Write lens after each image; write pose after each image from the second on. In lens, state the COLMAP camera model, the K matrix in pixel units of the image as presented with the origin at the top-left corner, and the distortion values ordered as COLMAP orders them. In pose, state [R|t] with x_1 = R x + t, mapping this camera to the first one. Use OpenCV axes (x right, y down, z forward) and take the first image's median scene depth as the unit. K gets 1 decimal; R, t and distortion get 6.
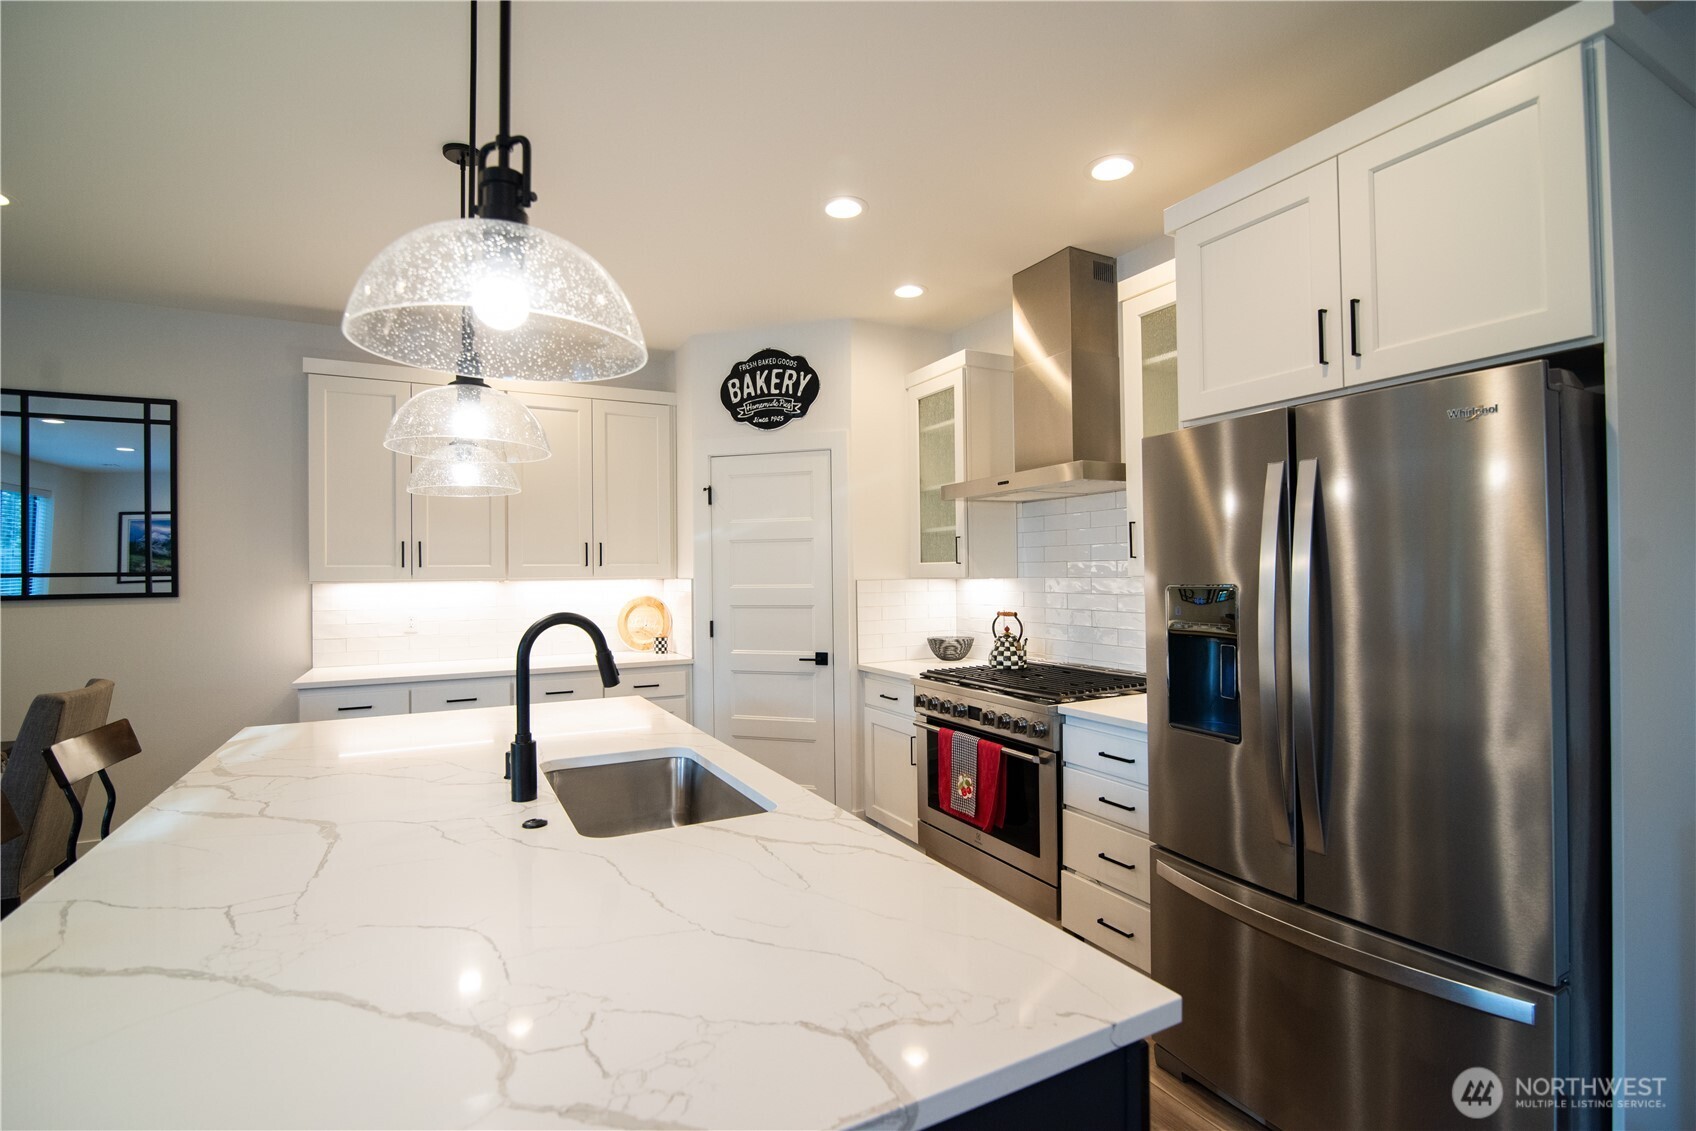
lens RADIAL K [[776.3, 0, 844.9], [0, 776.3, 566.6], [0, 0, 1]] dist [-0.019622, 0.001078]
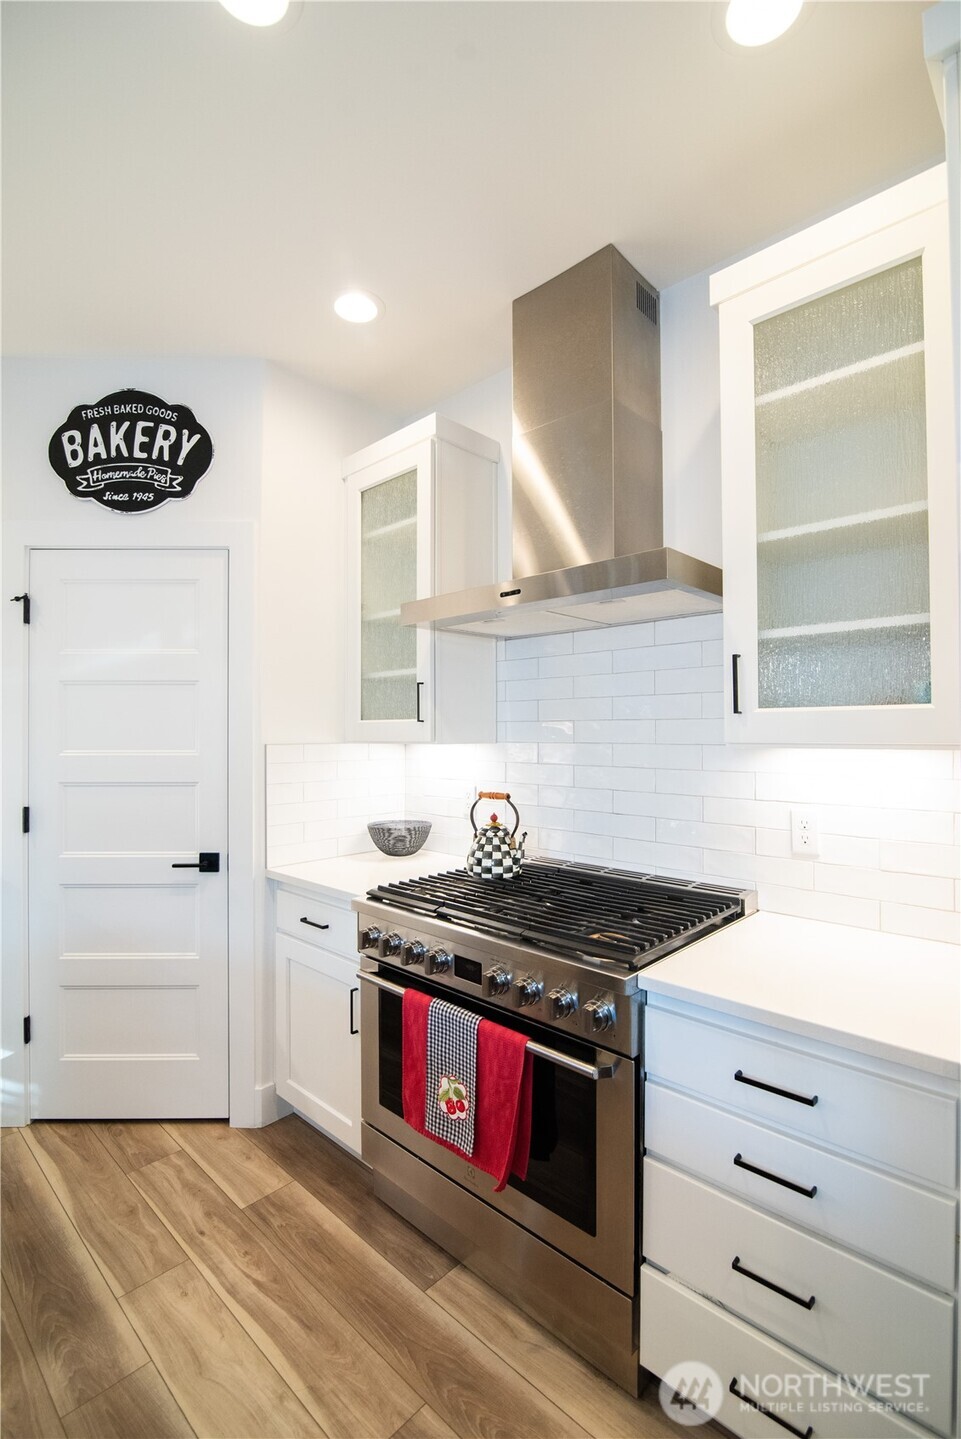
lens RADIAL K [[658.6, 0, 481.6], [0, 658.6, 724.5], [0, 0, 1]] dist [-0.019622, 0.001078]
pose [[0.947312, 0.013512, 0.320028, 0.009538], [-0.012006, 0.999906, -0.006680, 0.001655], [-0.320088, 0.002486, 0.947385, 0.399089]]
